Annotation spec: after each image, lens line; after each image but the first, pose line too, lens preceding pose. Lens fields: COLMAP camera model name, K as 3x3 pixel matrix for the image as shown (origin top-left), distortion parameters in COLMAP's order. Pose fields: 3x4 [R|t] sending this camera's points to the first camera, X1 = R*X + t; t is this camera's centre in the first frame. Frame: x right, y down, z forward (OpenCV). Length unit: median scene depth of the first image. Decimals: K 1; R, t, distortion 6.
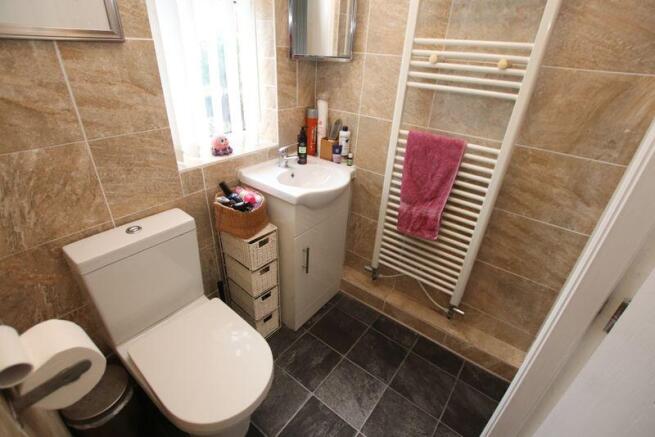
lens RADIAL K [[304.3, 0, 327.5], [0, 304.3, 218.5], [0, 0, 1]] dist [-0.027988, 0.000290]
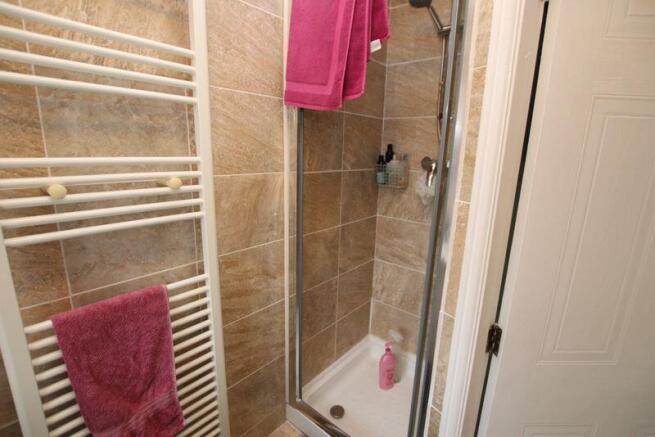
lens RADIAL K [[304.3, 0, 327.5], [0, 304.3, 218.5], [0, 0, 1]] dist [-0.027988, 0.000290]
pose [[0.049576, -0.269812, 0.961636, -0.165573], [0.464408, 0.858632, 0.216970, -0.387876], [-0.884233, 0.435835, 0.167871, 0.512291]]
